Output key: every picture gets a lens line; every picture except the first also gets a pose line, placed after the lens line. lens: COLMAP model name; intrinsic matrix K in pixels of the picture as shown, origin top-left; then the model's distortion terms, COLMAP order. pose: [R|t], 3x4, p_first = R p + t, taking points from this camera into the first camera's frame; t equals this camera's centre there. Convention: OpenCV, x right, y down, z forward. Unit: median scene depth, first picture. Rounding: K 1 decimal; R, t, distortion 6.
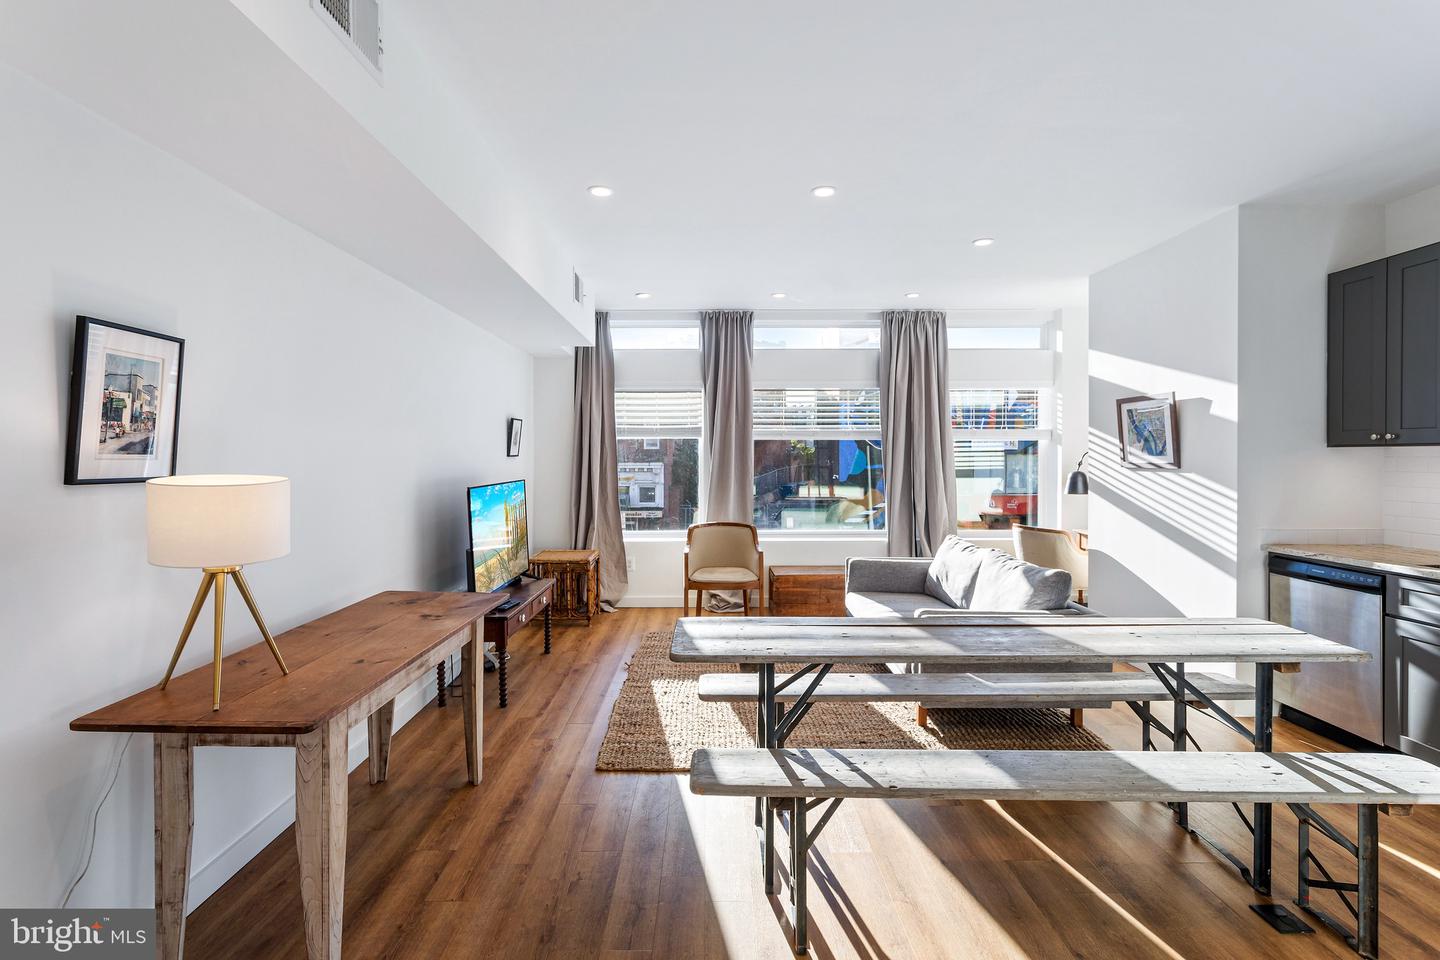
lens RADIAL K [[684.4, 0, 701.6], [0, 684.4, 458.8], [0, 0, 1]] dist [0.000746, 0.000374]
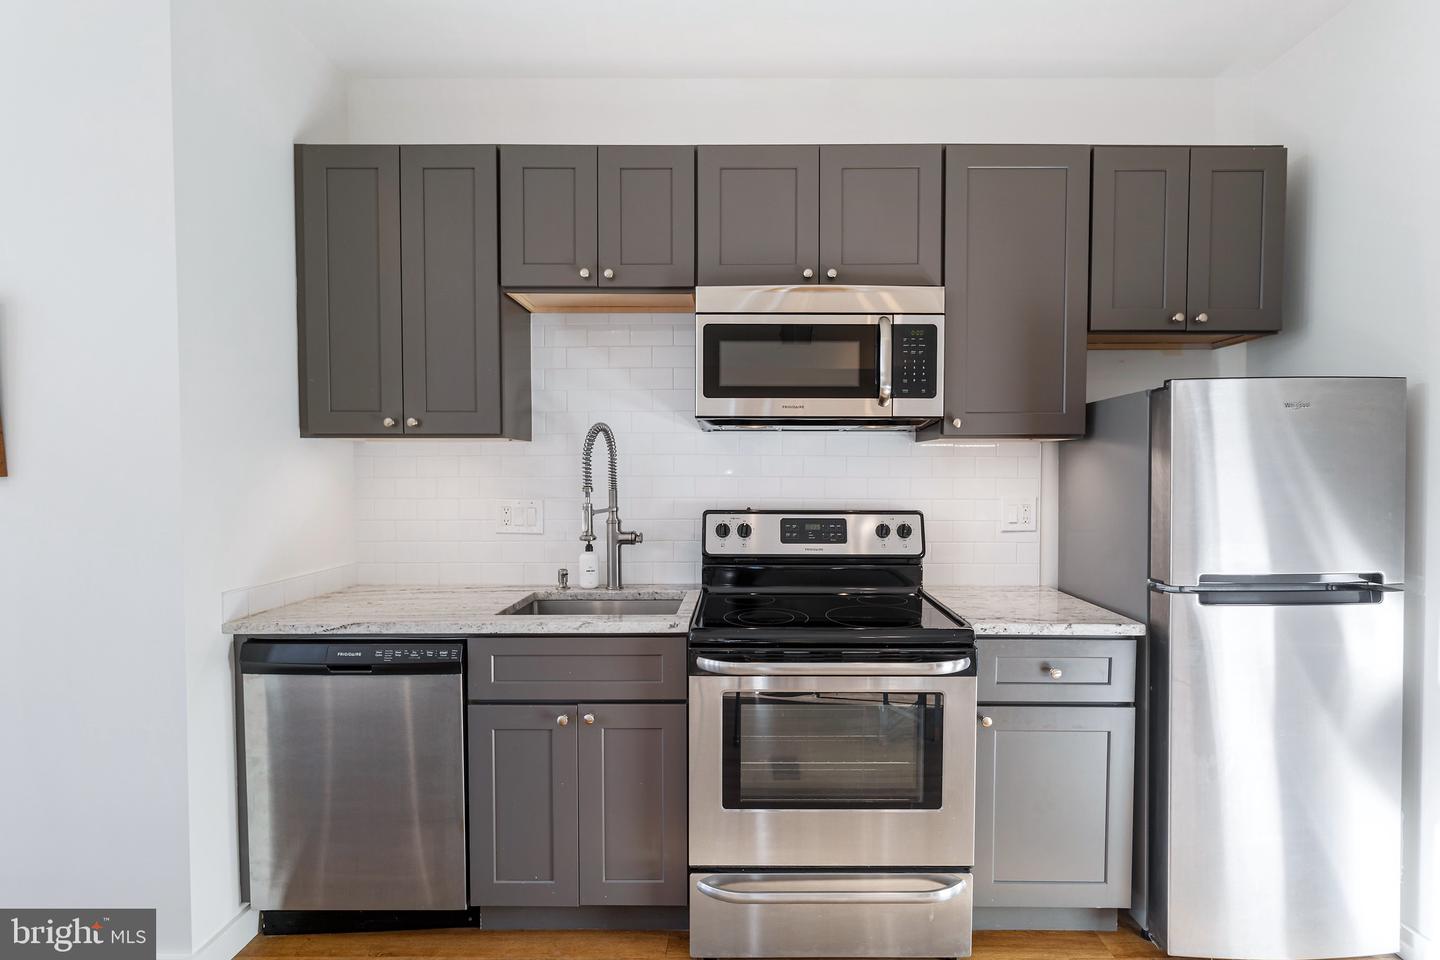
lens RADIAL K [[696.1, 0, 754.5], [0, 696.1, 495.0], [0, 0, 1]] dist [0.000941, -0.000694]
pose [[-0.011321, -0.033316, 0.999381, 0.260465], [0.005756, 0.999426, 0.033382, 0.013020], [-0.999919, 0.006130, -0.011122, 0.530544]]
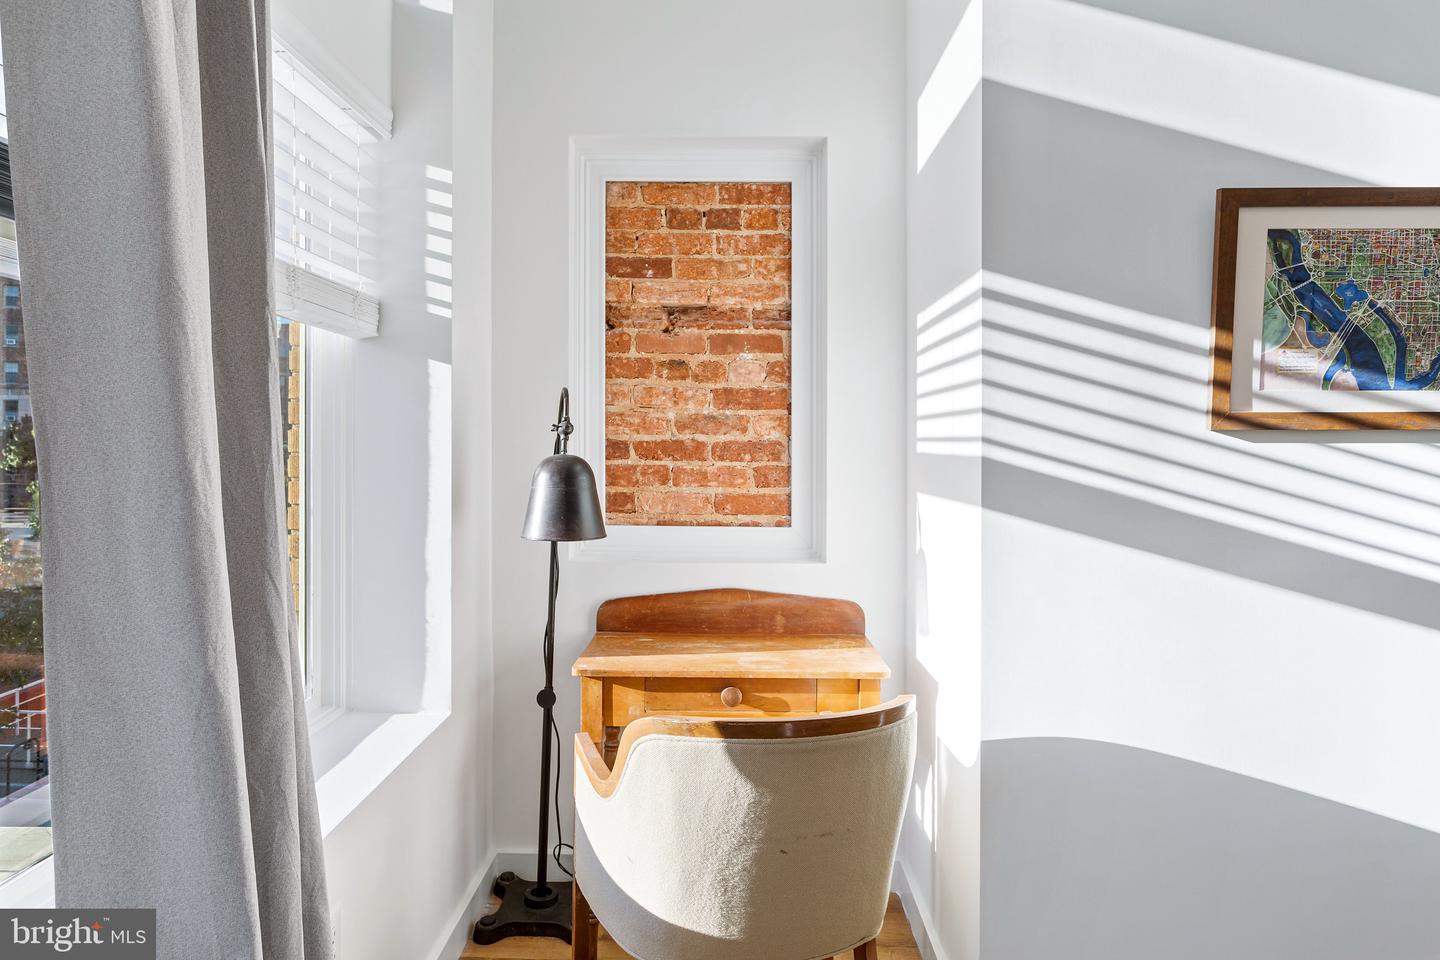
lens RADIAL K [[924.6, 0, 722.6], [0, 924.6, 443.1], [0, 0, 1]] dist [-0.002286, -0.000795]
pose [[0.005059, -0.000629, 0.999987, 0.250355], [0.006338, 0.999980, 0.000597, 0.017859], [-0.999967, 0.006335, 0.005063, 1.332842]]
